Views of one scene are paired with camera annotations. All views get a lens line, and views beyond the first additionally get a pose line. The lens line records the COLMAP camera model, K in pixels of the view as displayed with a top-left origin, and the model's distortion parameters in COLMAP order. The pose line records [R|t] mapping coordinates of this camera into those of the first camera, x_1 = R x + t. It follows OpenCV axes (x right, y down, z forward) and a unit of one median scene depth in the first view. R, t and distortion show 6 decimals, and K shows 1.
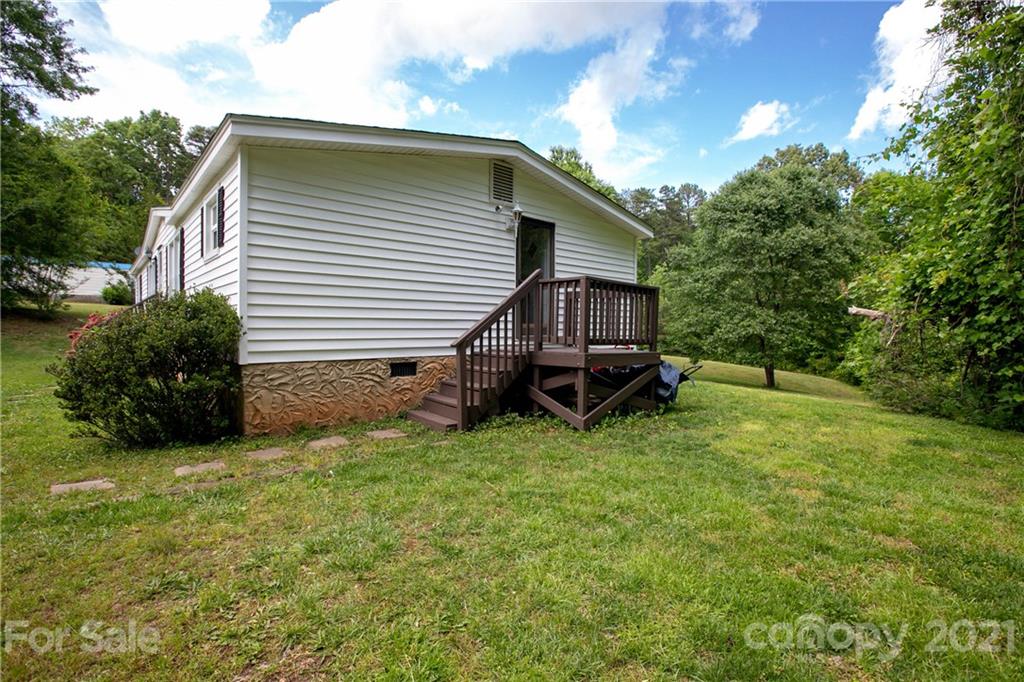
lens RADIAL K [[471.9, 0, 513.8], [0, 471.9, 339.2], [0, 0, 1]] dist [-0.009679, 0.001138]
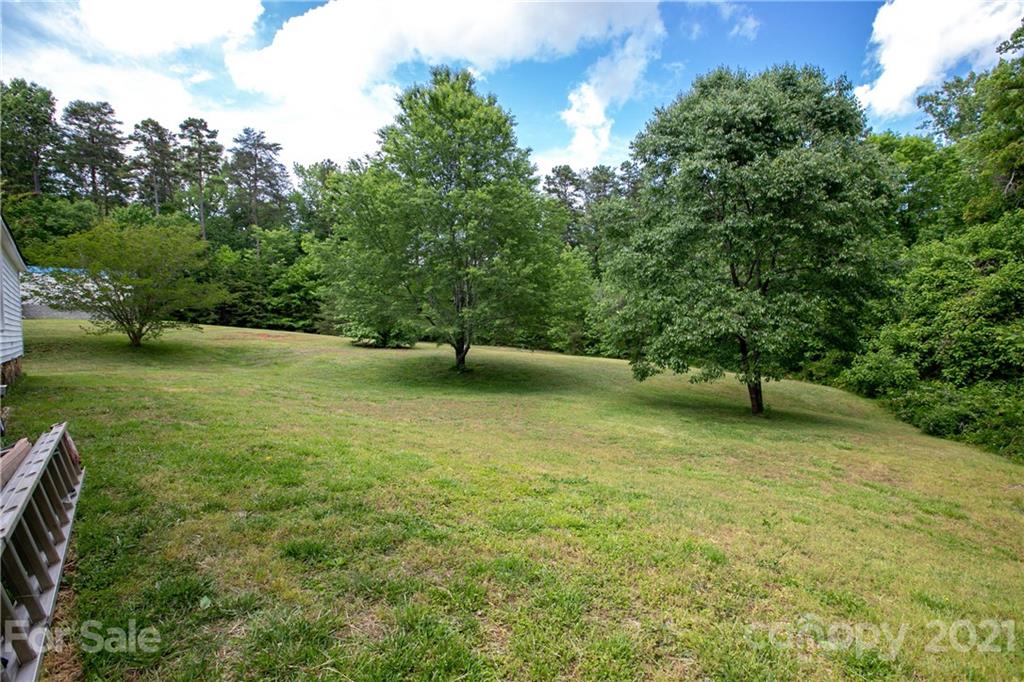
lens RADIAL K [[471.9, 0, 510.3], [0, 471.9, 337.6], [0, 0, 1]] dist [-0.009679, 0.001138]
pose [[0.999207, -0.026338, 0.029862, 0.210997], [0.026457, 0.999643, -0.003605, -0.009773], [-0.029756, 0.004393, 0.999548, 0.403376]]
